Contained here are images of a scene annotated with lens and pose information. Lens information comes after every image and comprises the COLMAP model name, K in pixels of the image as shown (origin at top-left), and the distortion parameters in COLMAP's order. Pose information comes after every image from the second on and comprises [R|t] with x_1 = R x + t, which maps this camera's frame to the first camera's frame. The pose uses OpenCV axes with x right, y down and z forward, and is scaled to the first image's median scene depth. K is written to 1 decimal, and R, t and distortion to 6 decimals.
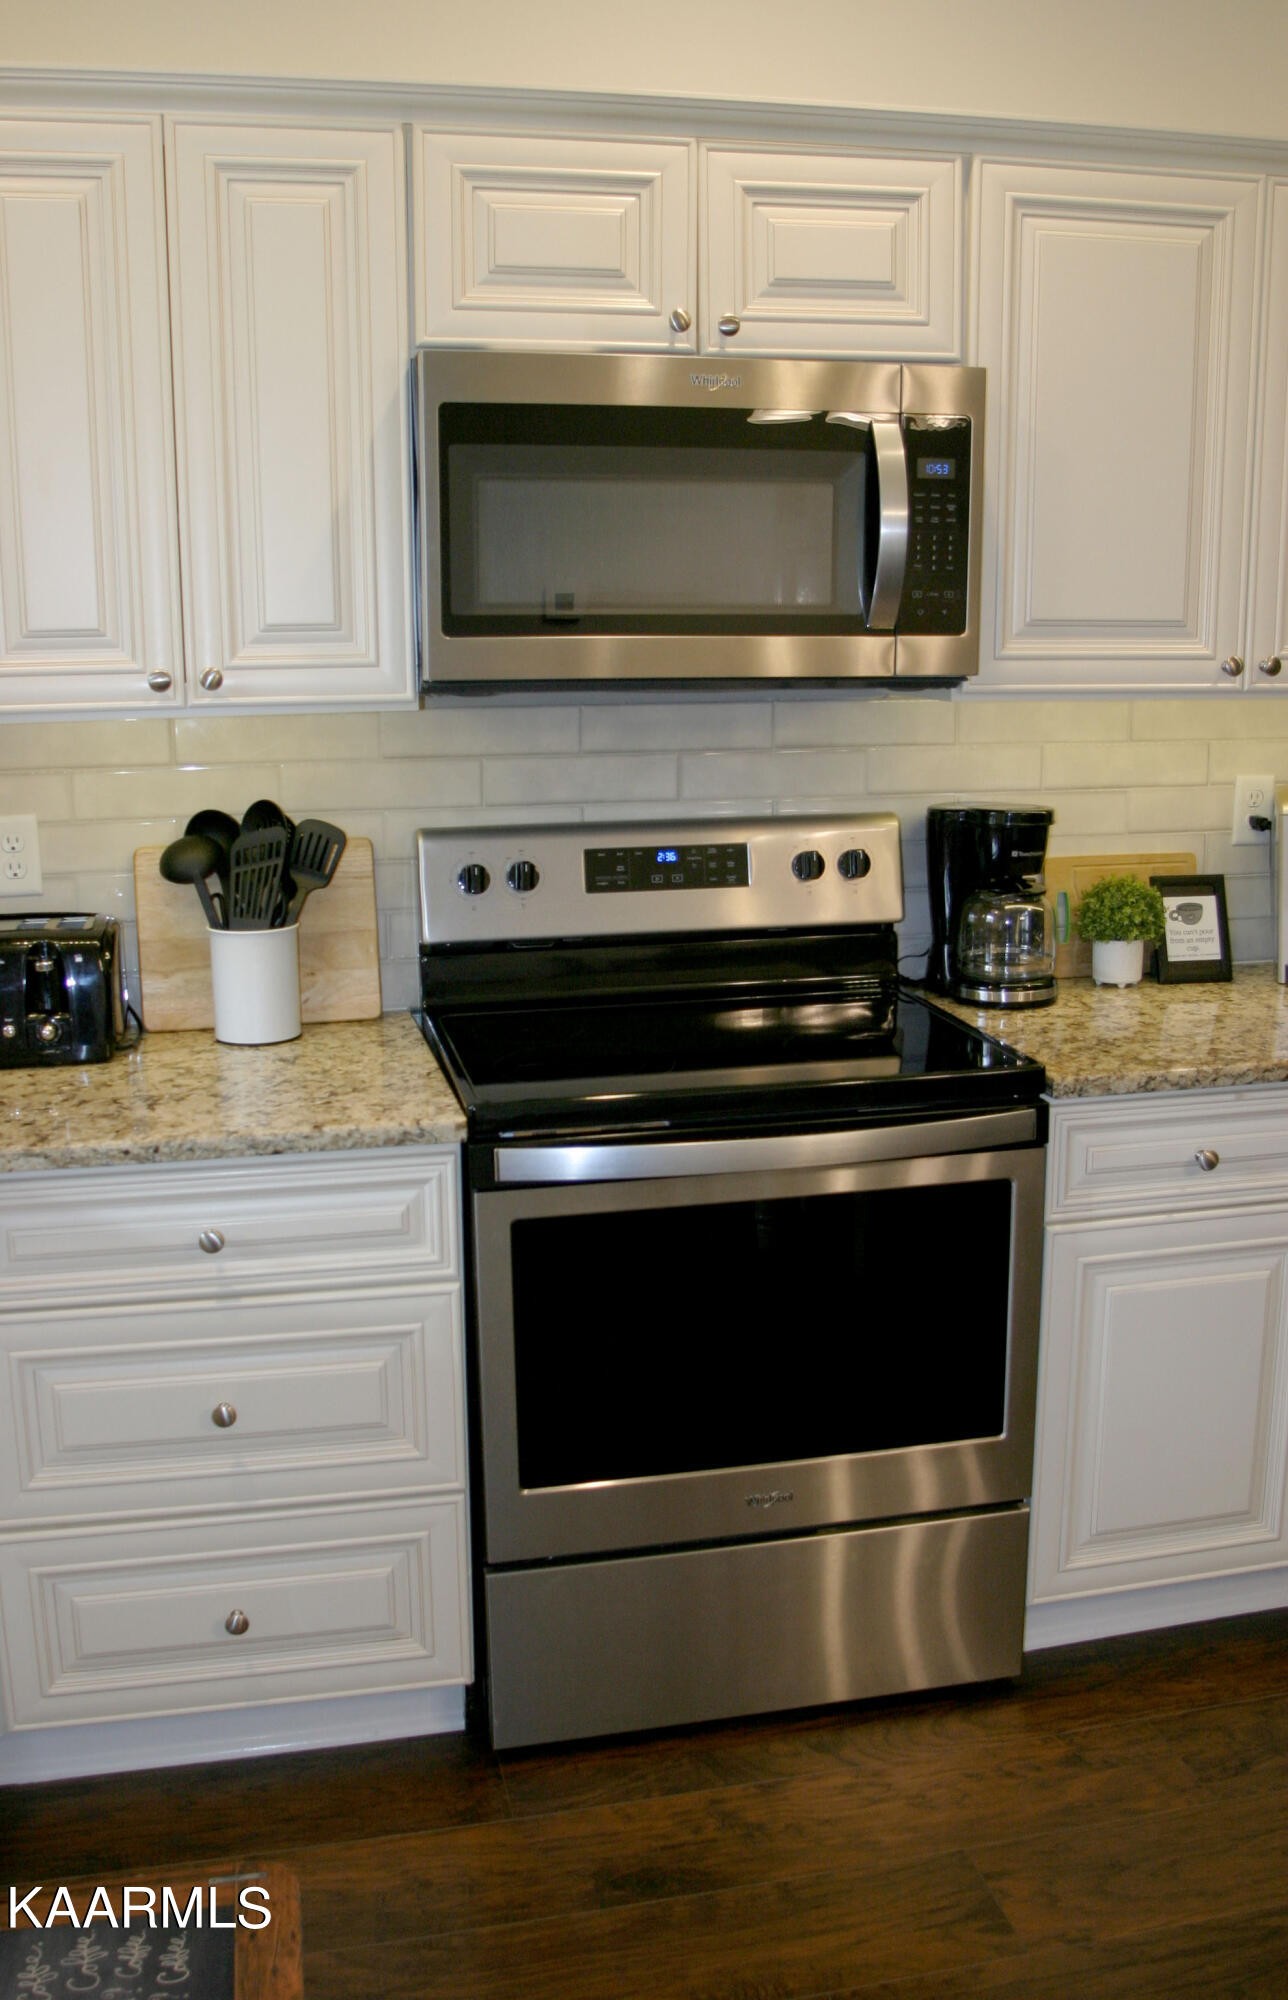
lens RADIAL K [[1878.6, 0, 631.7], [0, 1878.6, 1004.9], [0, 0, 1]] dist [-0.102460, 0.000000]
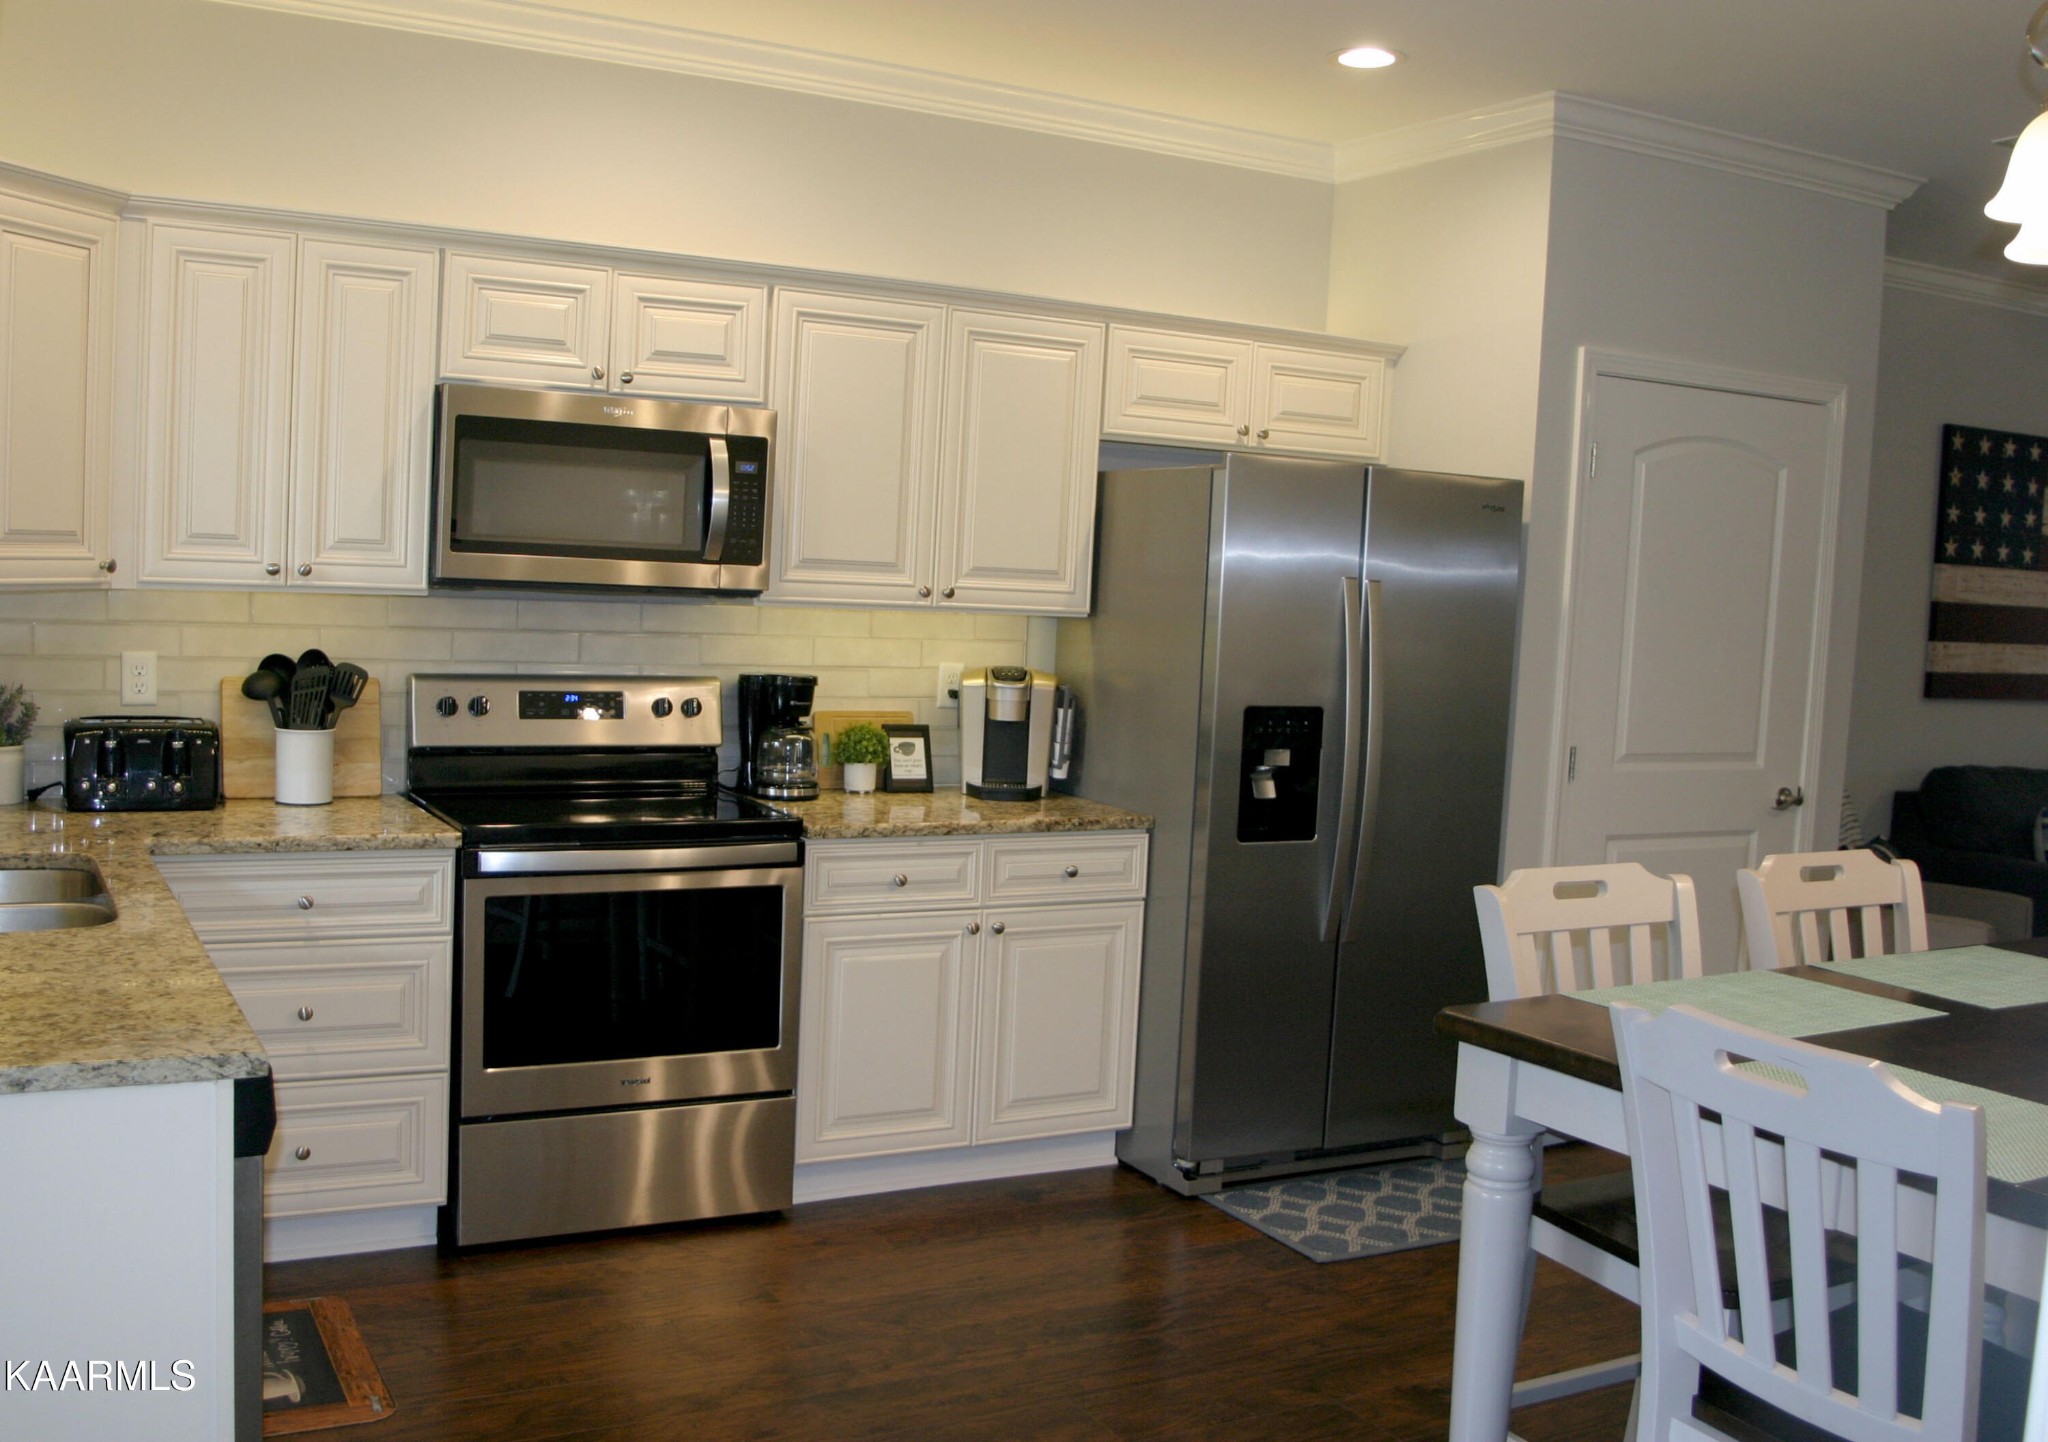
lens RADIAL K [[2031.6, 0, 1005.4], [0, 2031.6, 727.9], [0, 0, 1]] dist [-0.107654, 0.000000]
pose [[0.961716, 0.031446, 0.272240, -0.101466], [0.000225, 0.993304, -0.115532, 0.156083], [-0.274050, 0.111170, 0.955269, -0.781063]]
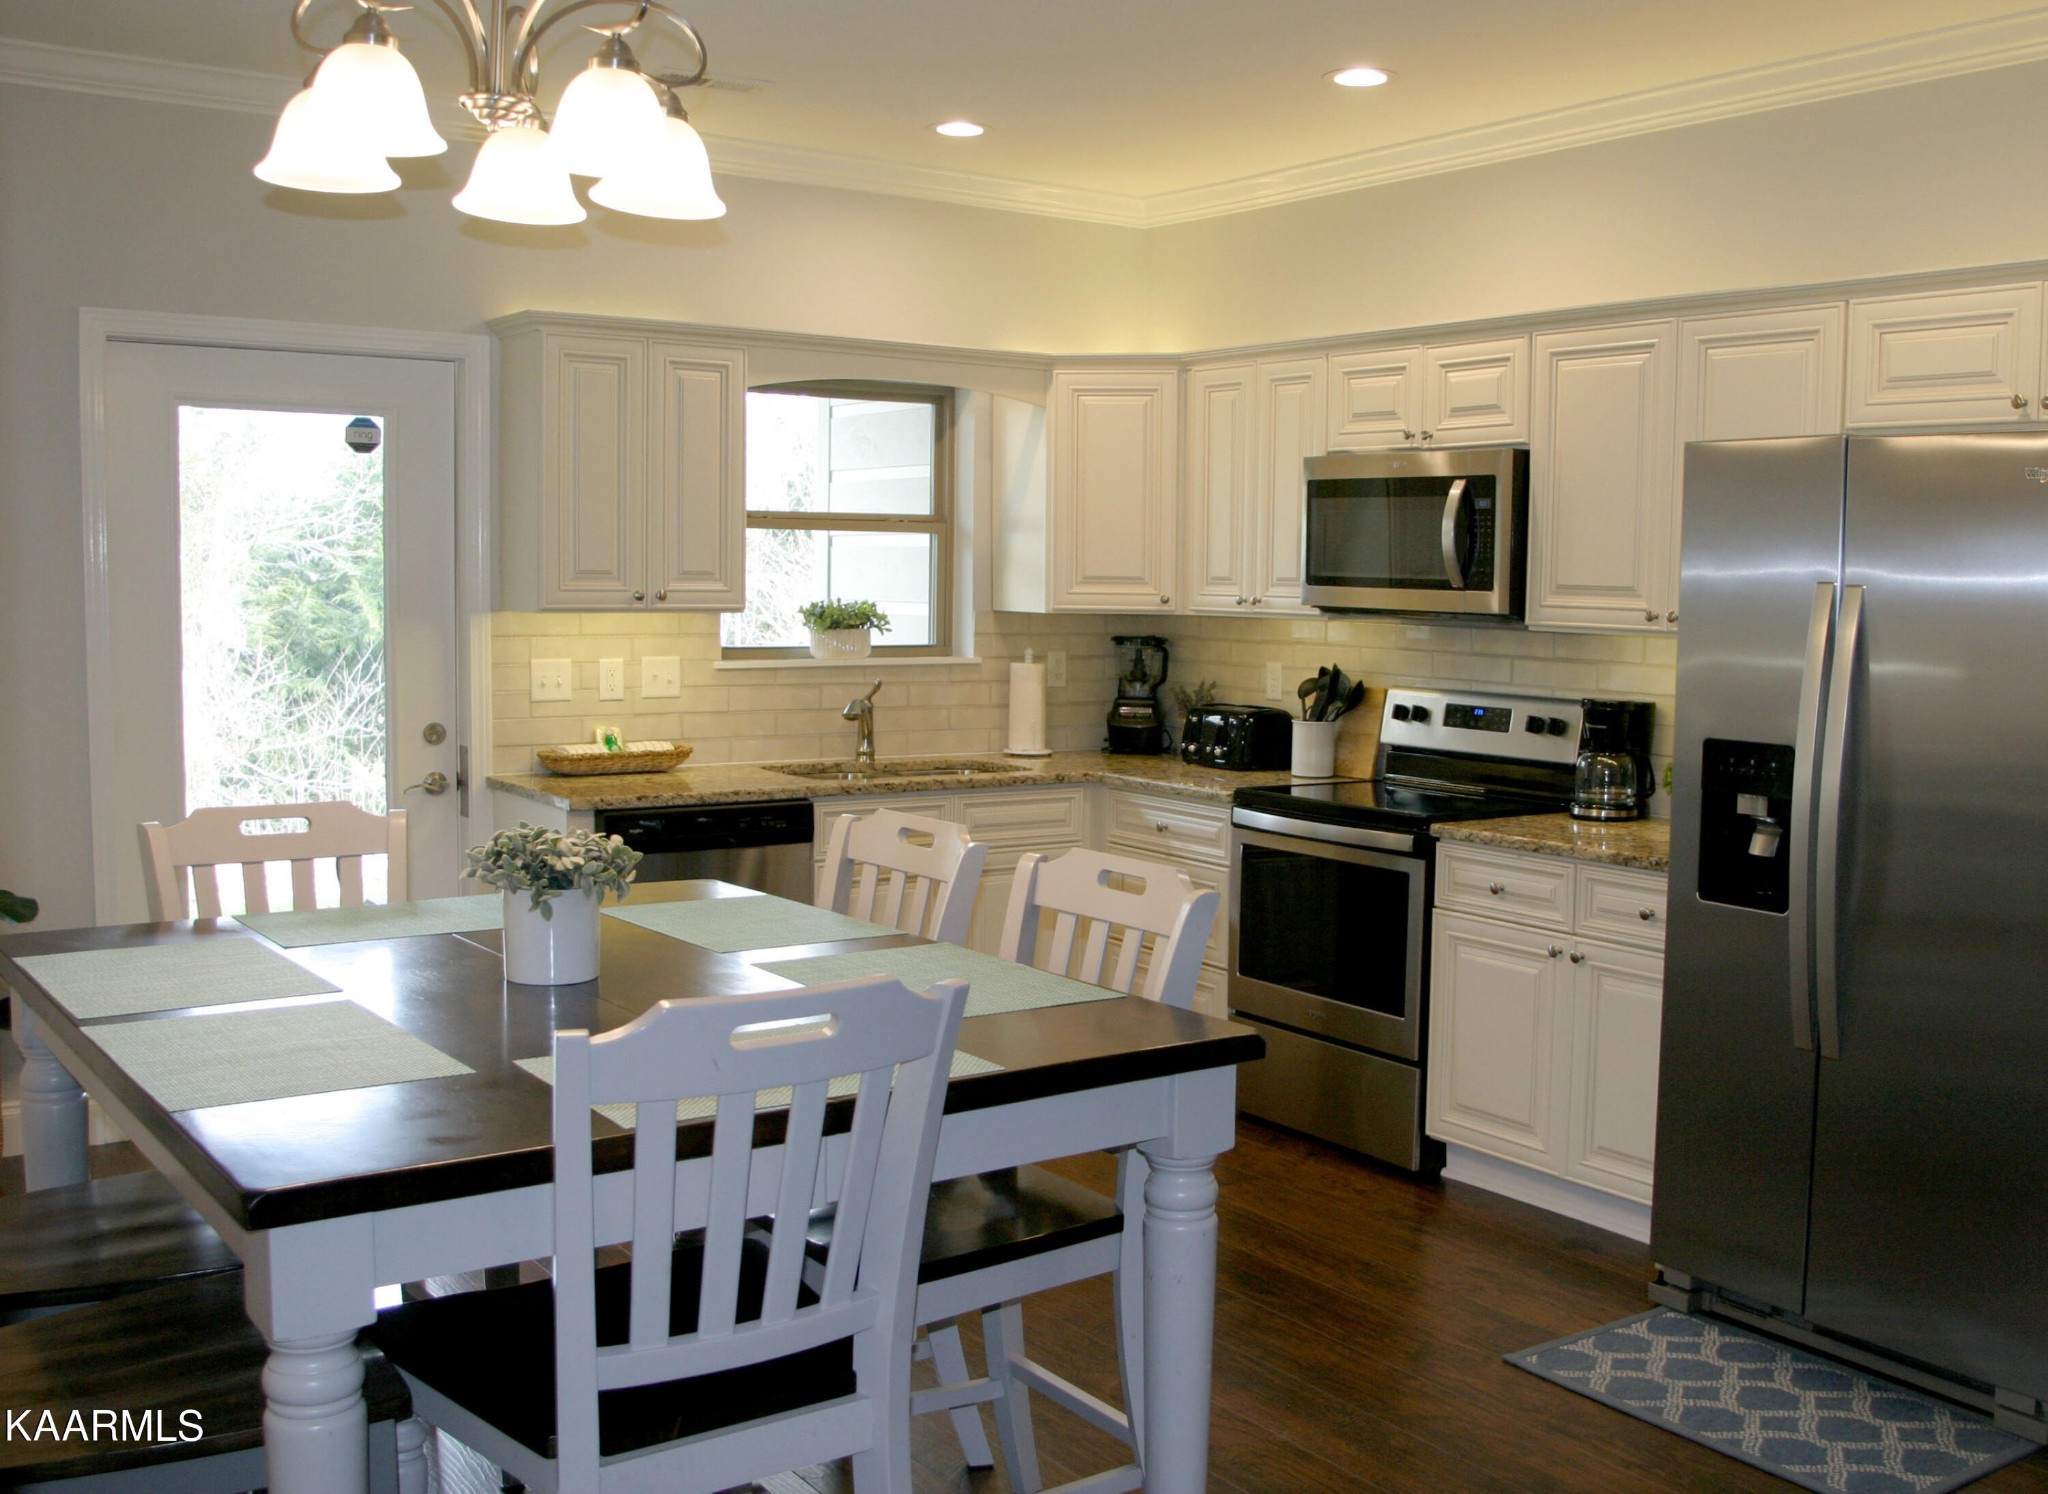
lens RADIAL K [[2023.0, 0, 1037.8], [0, 2023.0, 751.9], [0, 0, 1]] dist [-0.046553, 0.000000]
pose [[0.370345, 0.098760, -0.923629, 1.856072], [-0.211724, 0.977133, 0.019587, 0.012122], [0.904443, 0.188301, 0.382786, -0.138765]]
